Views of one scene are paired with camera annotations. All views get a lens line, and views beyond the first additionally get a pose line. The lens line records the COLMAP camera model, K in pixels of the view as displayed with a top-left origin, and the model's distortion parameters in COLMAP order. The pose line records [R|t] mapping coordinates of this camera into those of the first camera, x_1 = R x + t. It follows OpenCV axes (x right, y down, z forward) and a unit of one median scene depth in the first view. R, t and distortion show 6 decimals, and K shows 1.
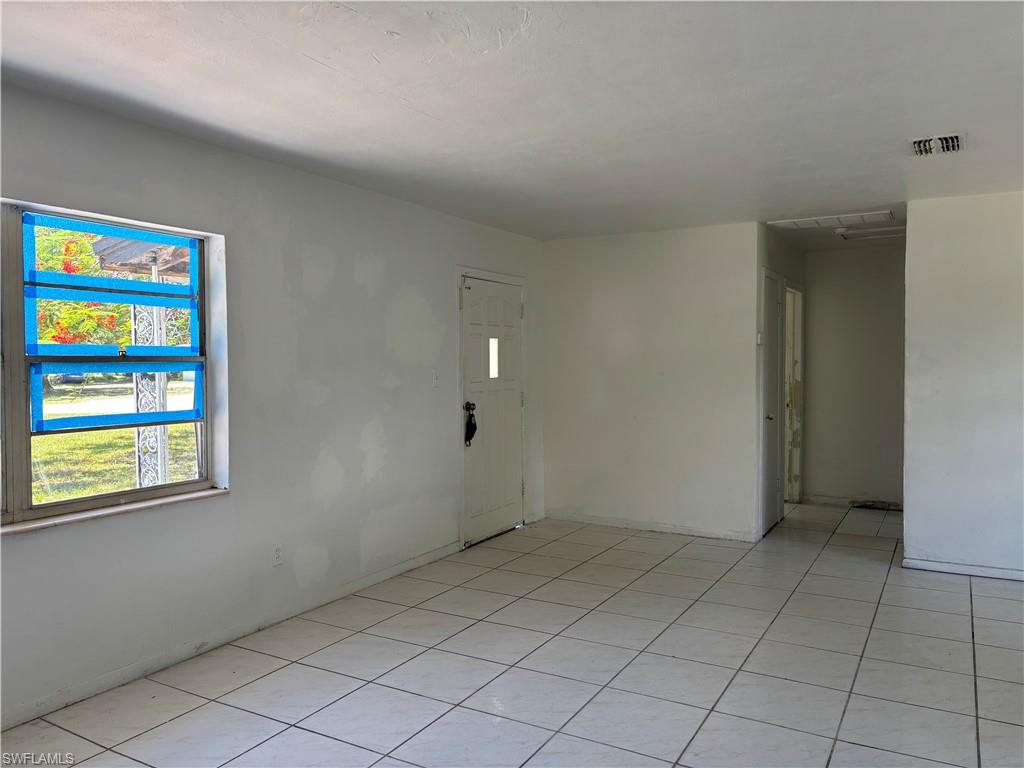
lens RADIAL K [[767.2, 0, 512.0], [0, 767.2, 384.0], [0, 0, 1]] dist [0.083229, -0.101495]
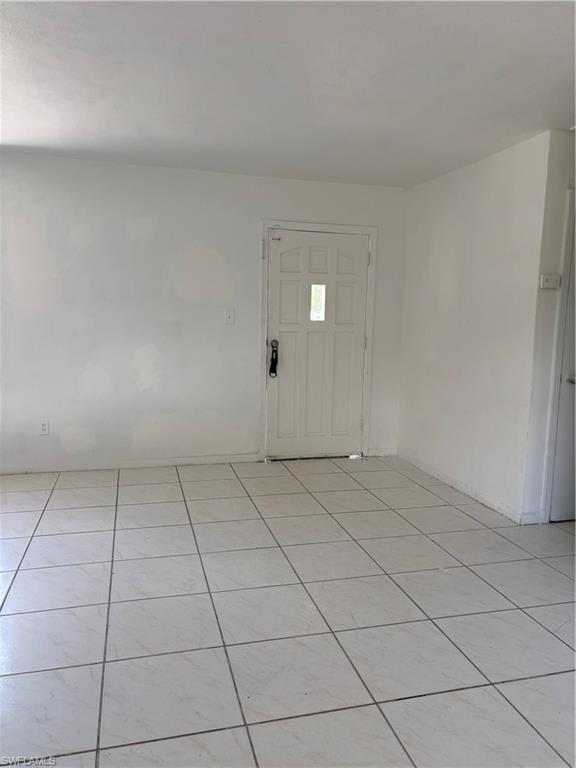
lens RADIAL K [[575.4, 0, 288.0], [0, 575.4, 384.0], [0, 0, 1]] dist [0.083229, -0.101495]
pose [[0.712603, 0.109103, -0.693032, 0.790956], [-0.048135, 0.993109, 0.106850, -0.005771], [0.699915, -0.042783, 0.712944, 0.528302]]
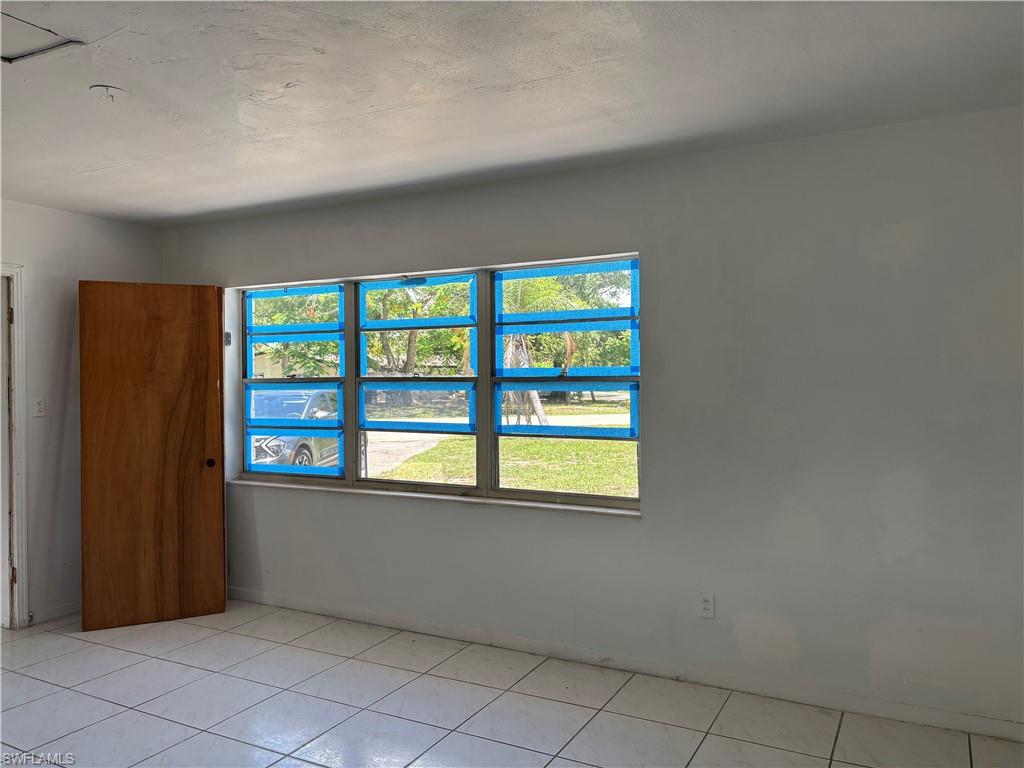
lens RADIAL K [[767.2, 0, 512.0], [0, 767.2, 384.0], [0, 0, 1]] dist [0.083229, -0.101495]
pose [[0.027615, 0.009665, -0.999572, 0.543320], [-0.023597, 0.999681, 0.009014, -0.027953], [0.999340, 0.023338, 0.027834, 0.746466]]
